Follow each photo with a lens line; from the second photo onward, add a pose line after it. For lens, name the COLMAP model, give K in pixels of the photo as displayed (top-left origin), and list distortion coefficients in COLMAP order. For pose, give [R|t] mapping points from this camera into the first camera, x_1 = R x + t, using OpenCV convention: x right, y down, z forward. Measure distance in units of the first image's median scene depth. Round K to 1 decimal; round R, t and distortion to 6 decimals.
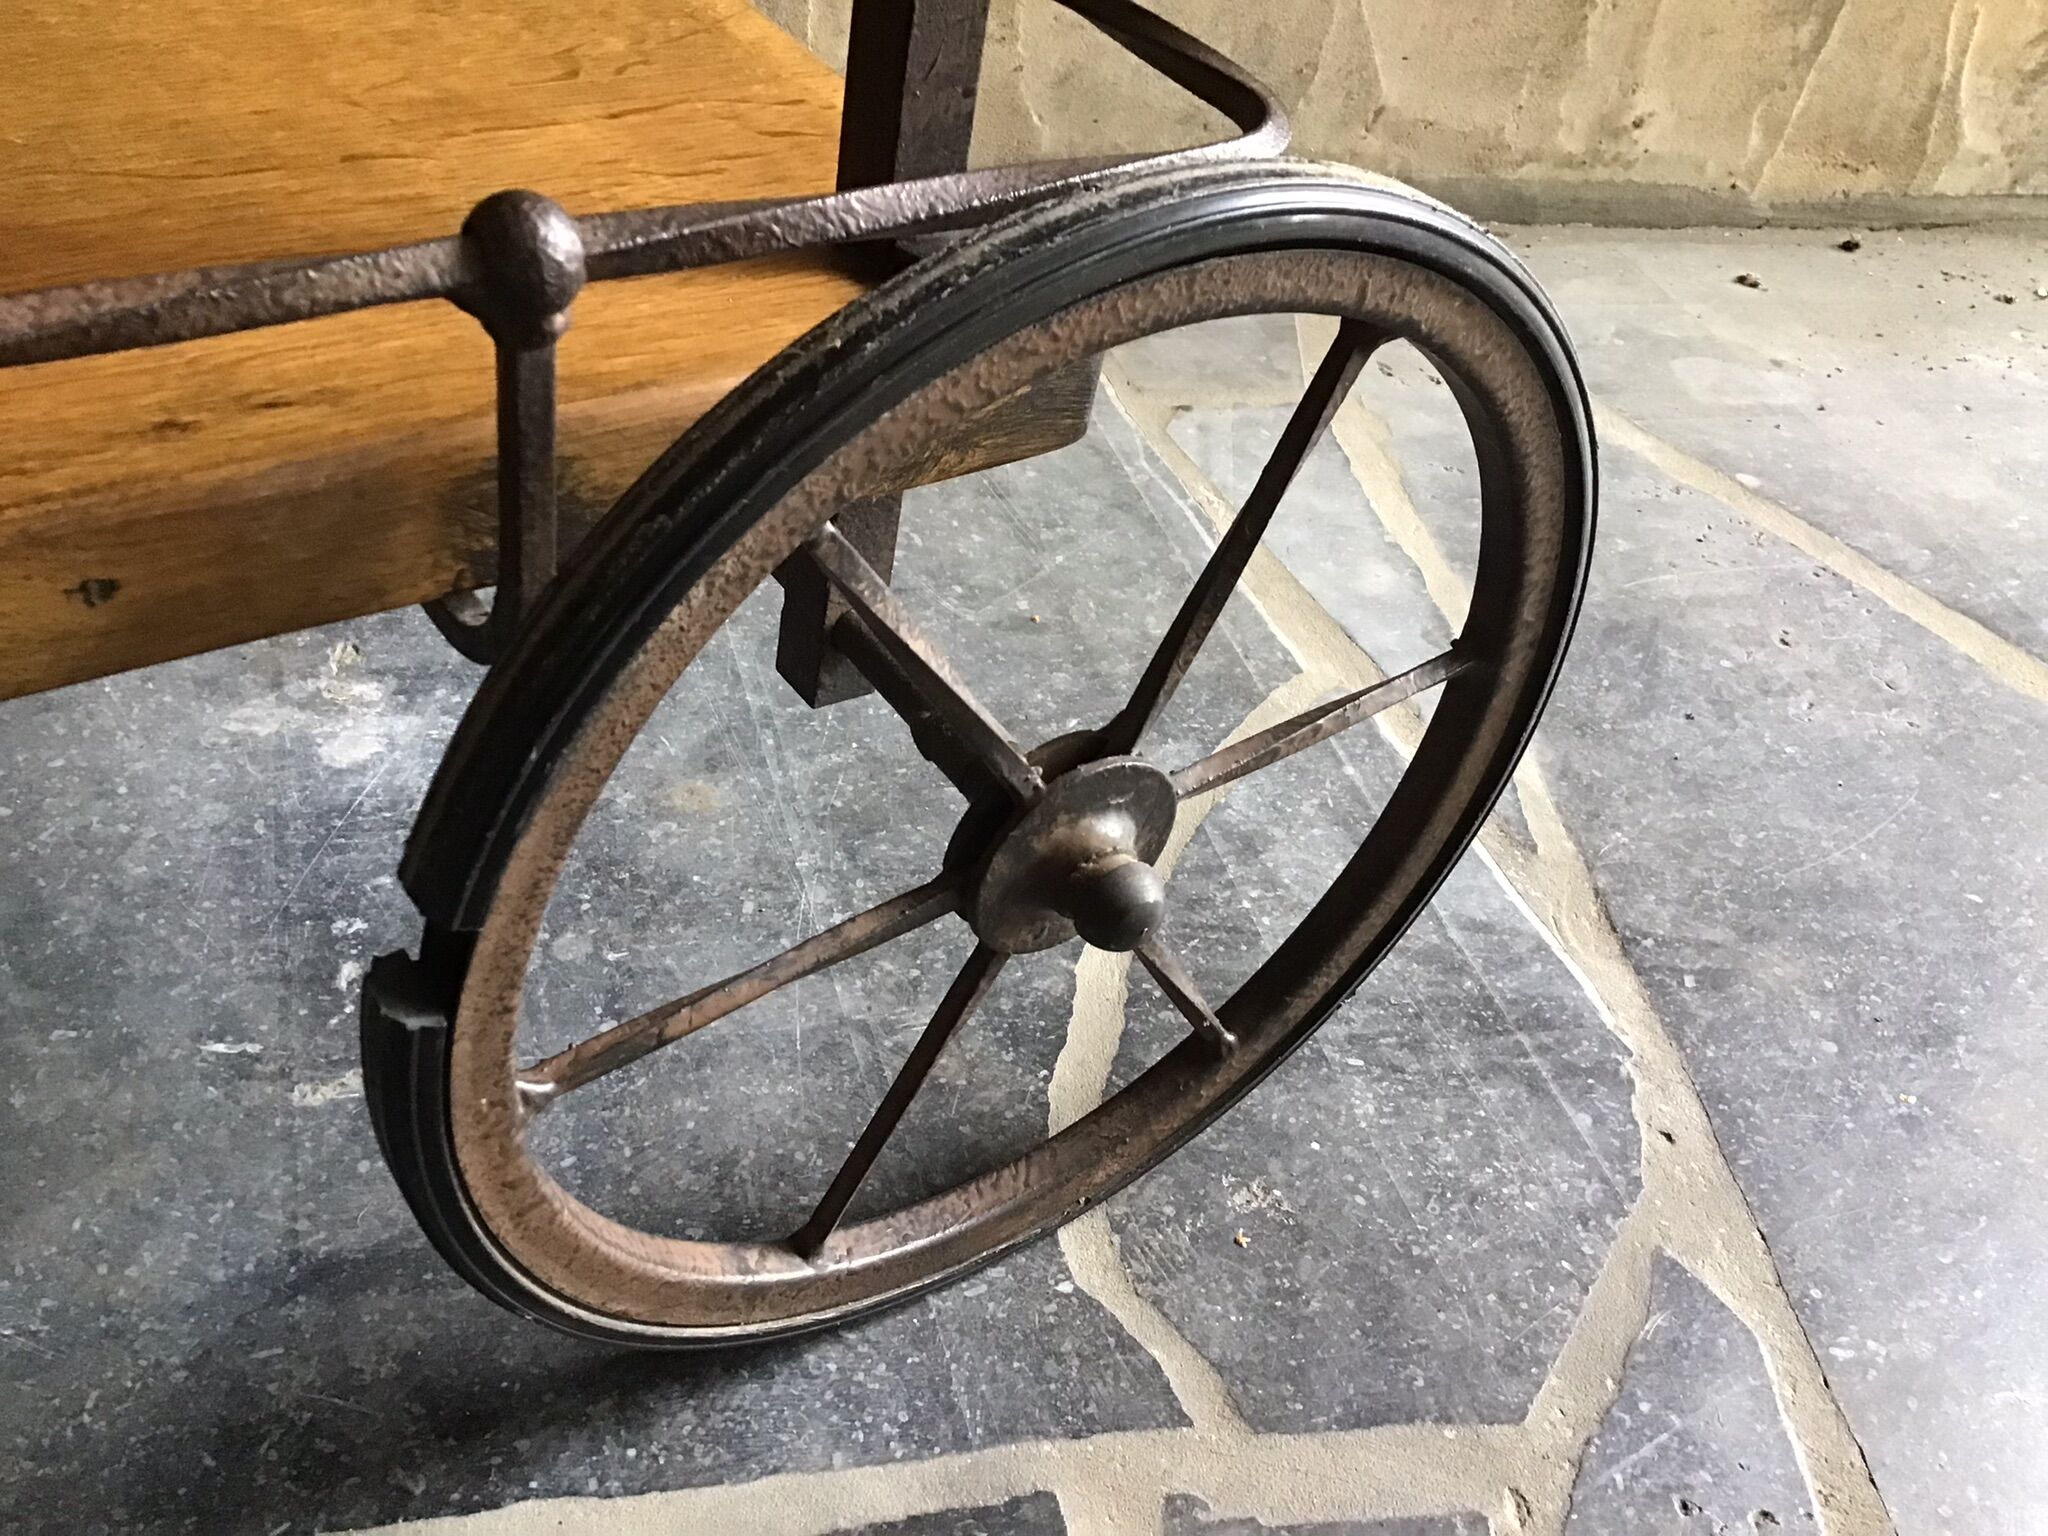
lens RADIAL K [[1865.4, 0, 1013.5], [0, 1865.4, 766.4], [0, 0, 1]] dist [0.148653, -0.324117]
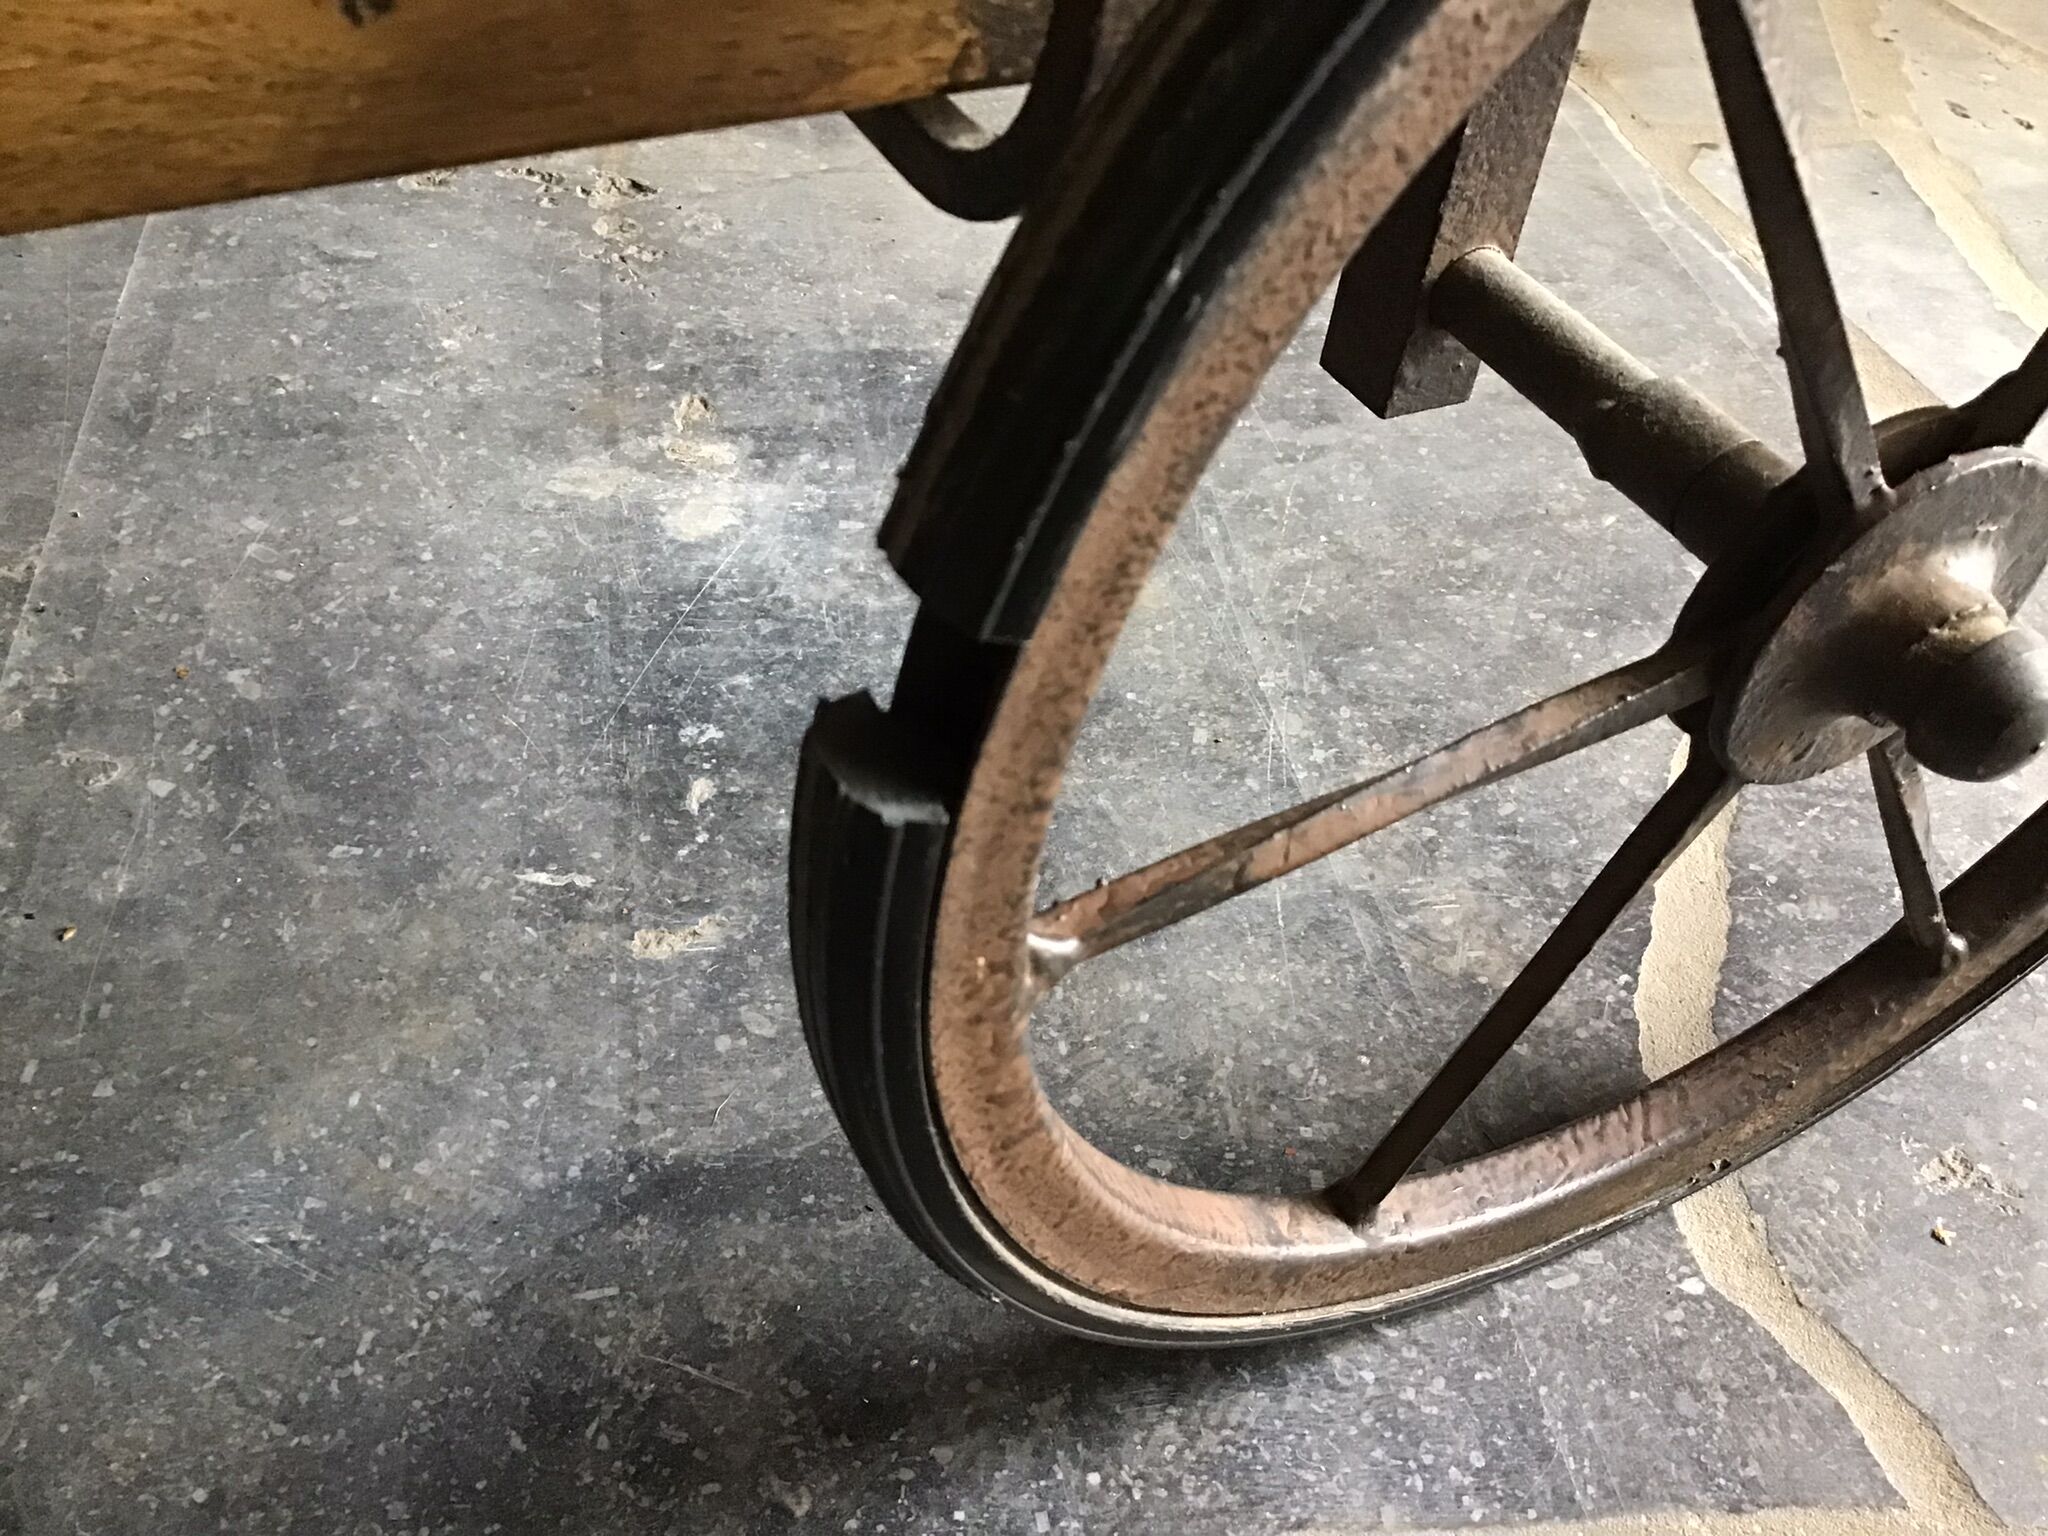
lens RADIAL K [[1865.4, 0, 1013.5], [0, 1865.4, 766.4], [0, 0, 1]] dist [0.148653, -0.324117]
pose [[0.989068, 0.041202, -0.141587, -0.128915], [-0.033562, 0.997871, 0.055927, 0.056543], [0.143589, -0.050564, 0.988345, 0.289473]]
